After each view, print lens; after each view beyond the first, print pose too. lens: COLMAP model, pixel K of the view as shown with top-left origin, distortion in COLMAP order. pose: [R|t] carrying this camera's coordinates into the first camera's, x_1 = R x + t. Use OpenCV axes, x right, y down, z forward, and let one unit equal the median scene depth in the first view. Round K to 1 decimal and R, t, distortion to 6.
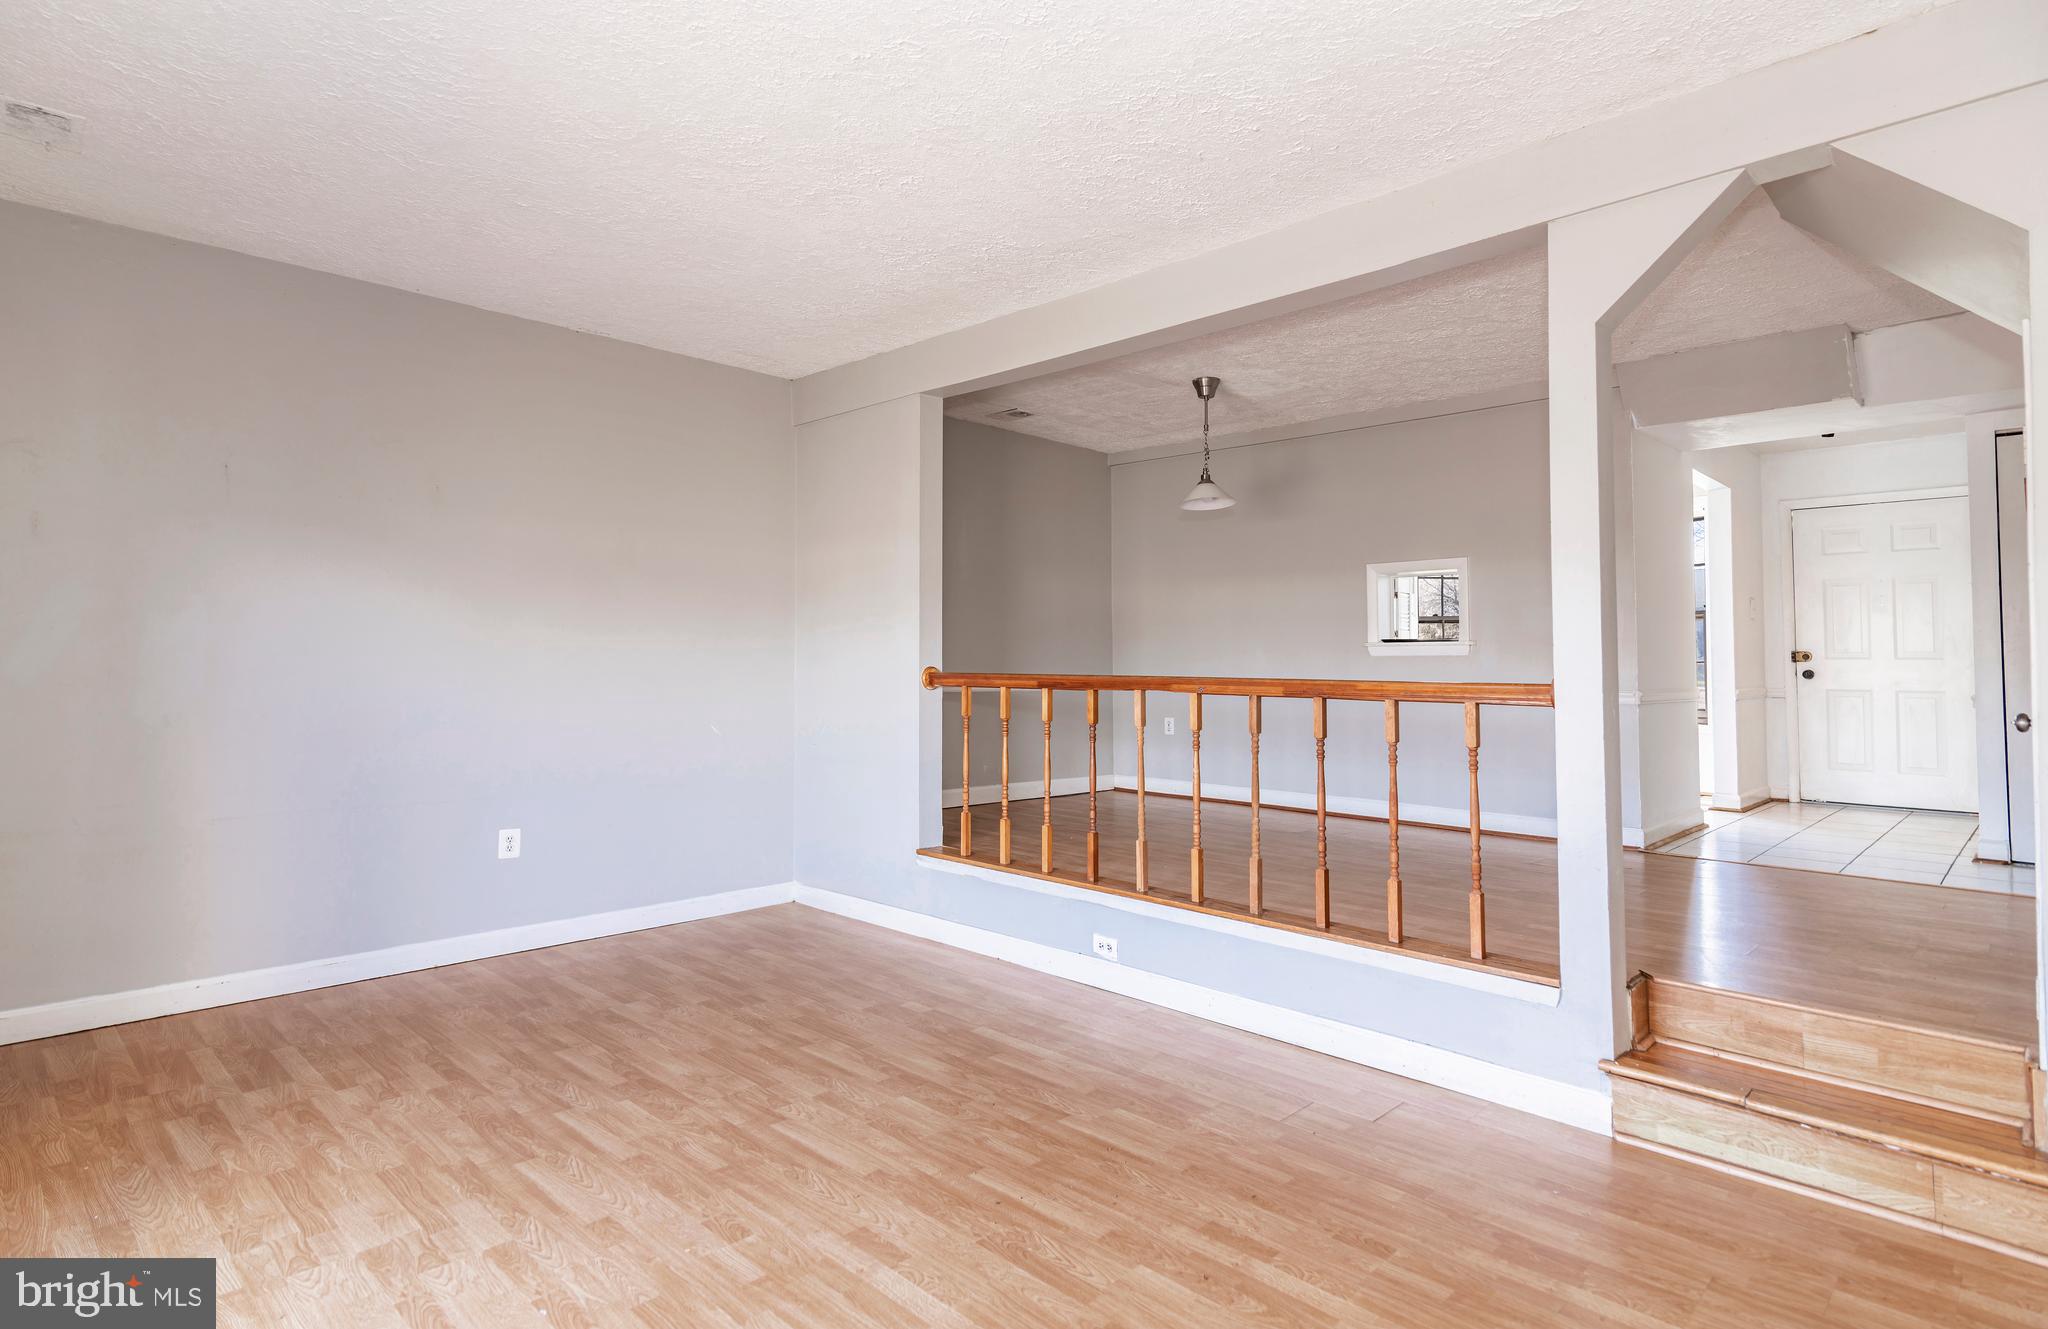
lens RADIAL K [[1051.1, 0, 954.7], [0, 1051.1, 611.0], [0, 0, 1]] dist [0.003173, 0.000666]
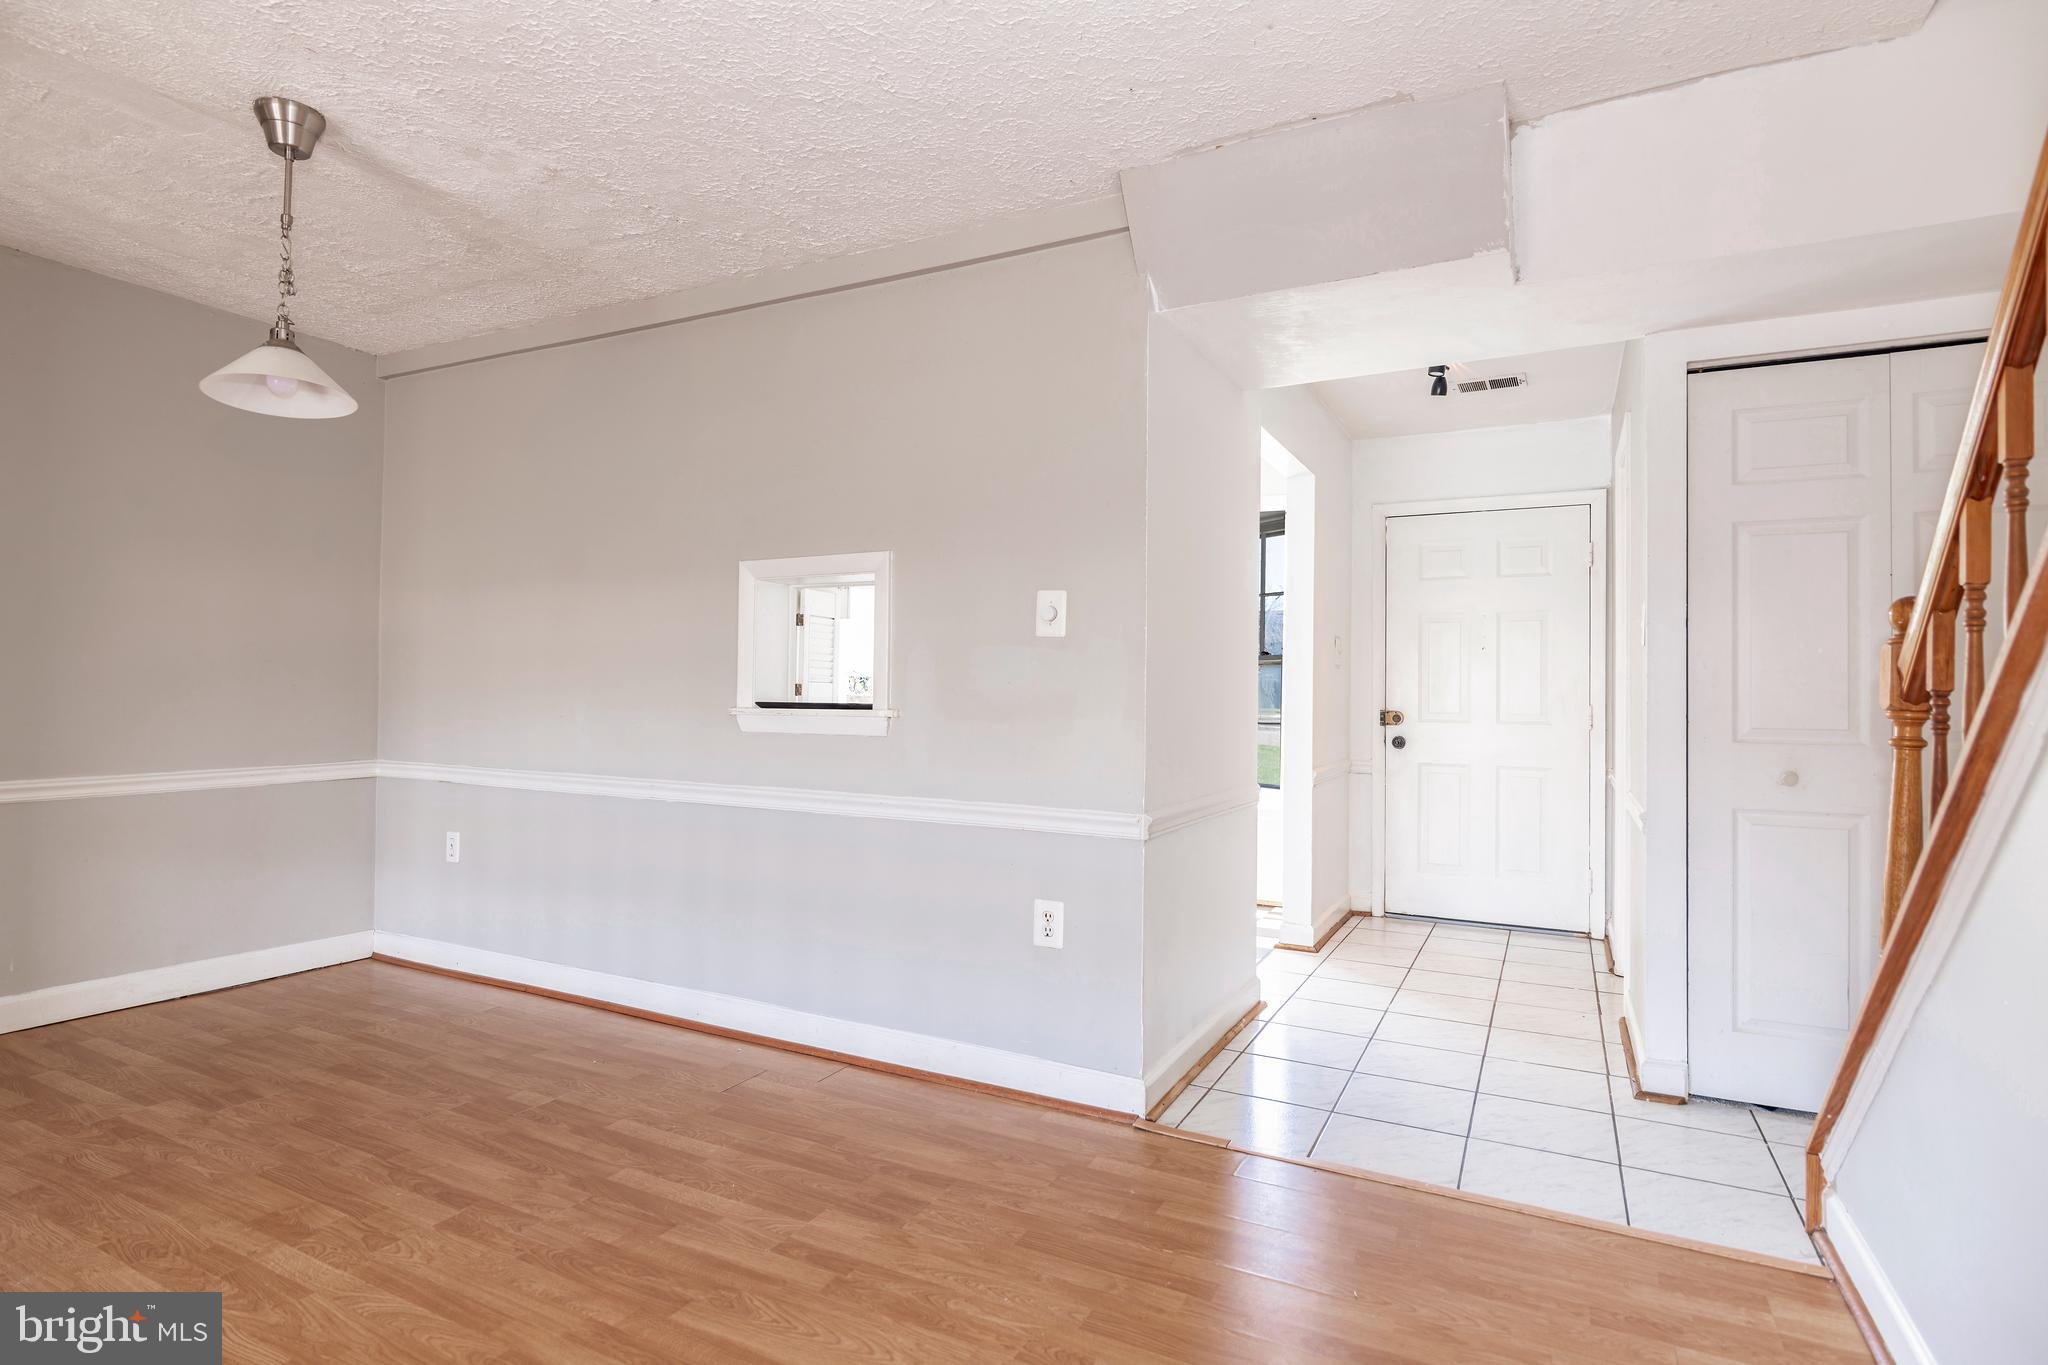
lens RADIAL K [[1026.8, 0, 1007.1], [0, 1026.8, 669.3], [0, 0, 1]] dist [0.001938, -0.000541]
pose [[0.945435, 0.008763, 0.325692, 0.551370], [-0.019319, 0.999387, 0.029192, -0.011049], [-0.325237, -0.033891, 0.945025, 0.716734]]
